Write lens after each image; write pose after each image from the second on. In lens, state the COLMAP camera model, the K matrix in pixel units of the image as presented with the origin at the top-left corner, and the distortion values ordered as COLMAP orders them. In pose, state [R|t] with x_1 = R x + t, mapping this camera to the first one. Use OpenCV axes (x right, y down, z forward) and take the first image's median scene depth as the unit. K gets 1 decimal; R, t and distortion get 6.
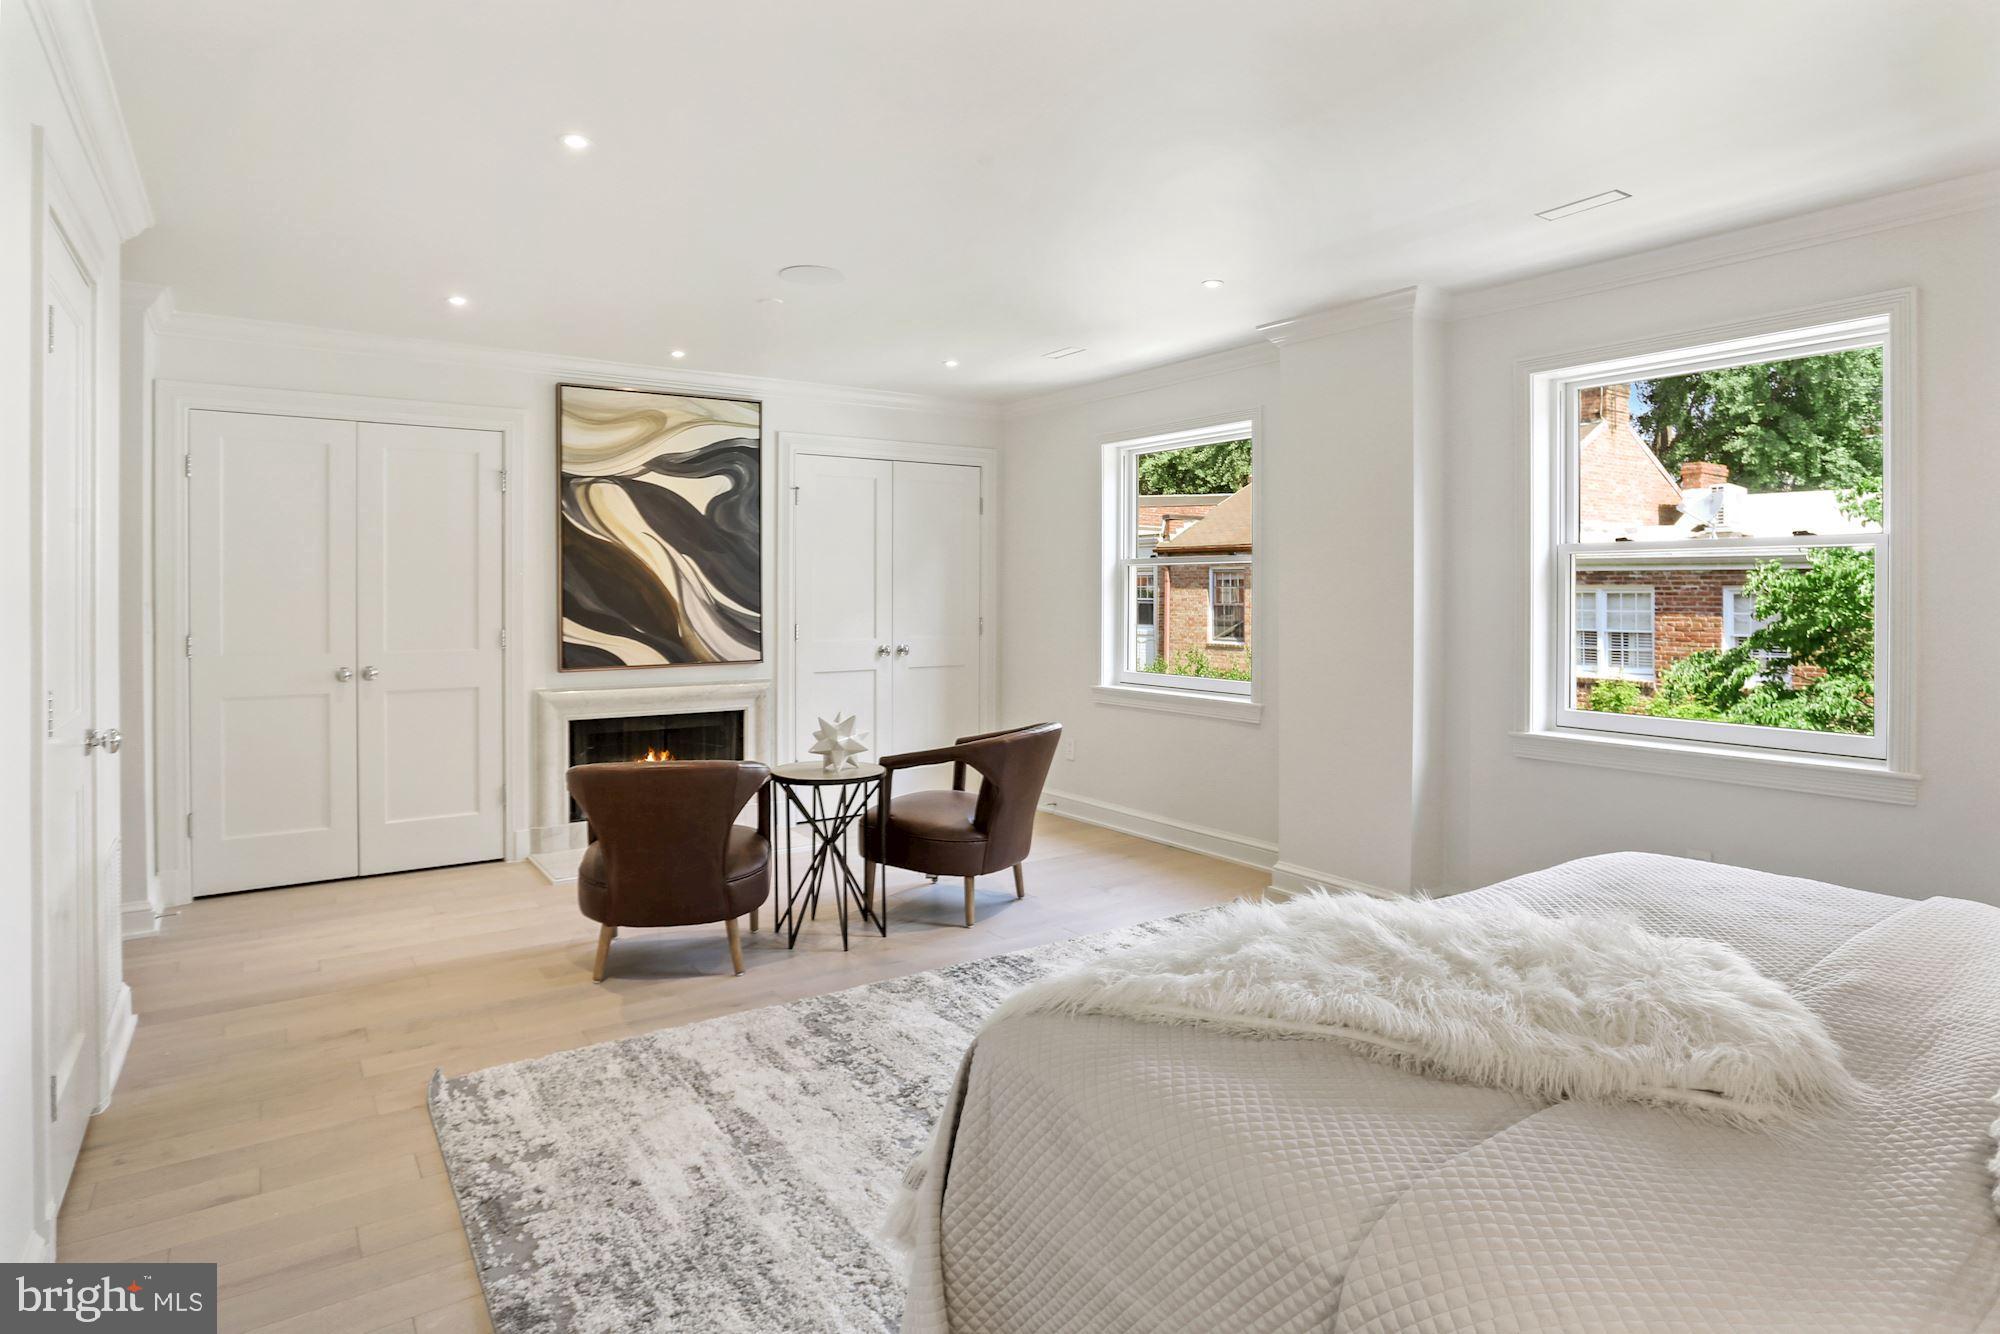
lens RADIAL K [[1147.1, 0, 994.0], [0, 1147.1, 592.8], [0, 0, 1]] dist [0.005279, 0.000588]
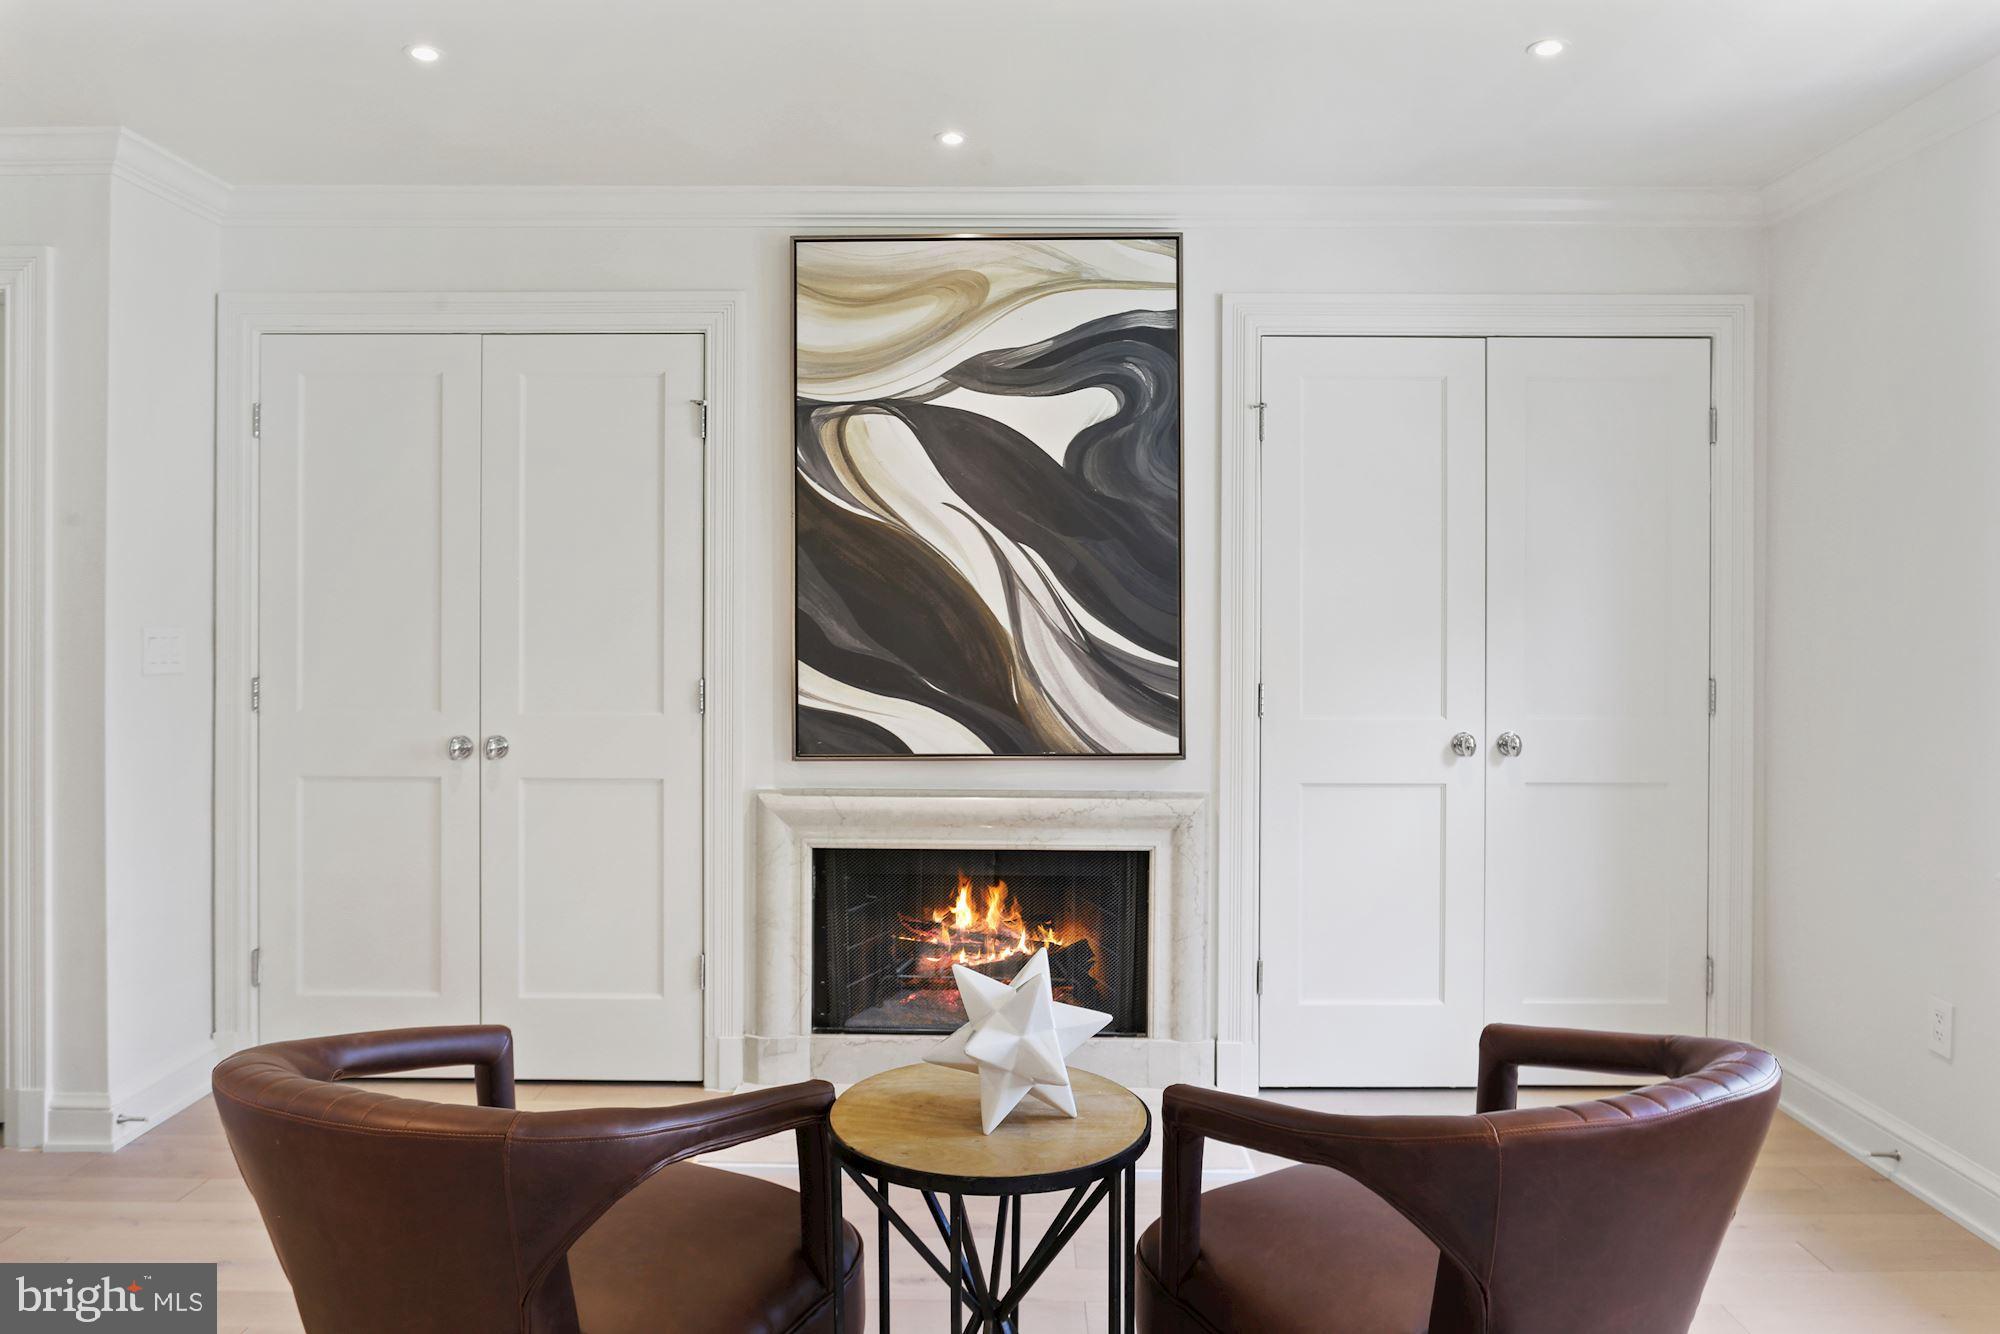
lens RADIAL K [[1338.8, 0, 1008.3], [0, 1338.8, 627.0], [0, 0, 1]] dist [-0.013498, 0.007938]
pose [[0.821308, 0.001280, -0.570483, 0.070079], [-0.006191, 0.999959, -0.006670, 0.008295], [0.570451, 0.009010, 0.821282, 0.502590]]
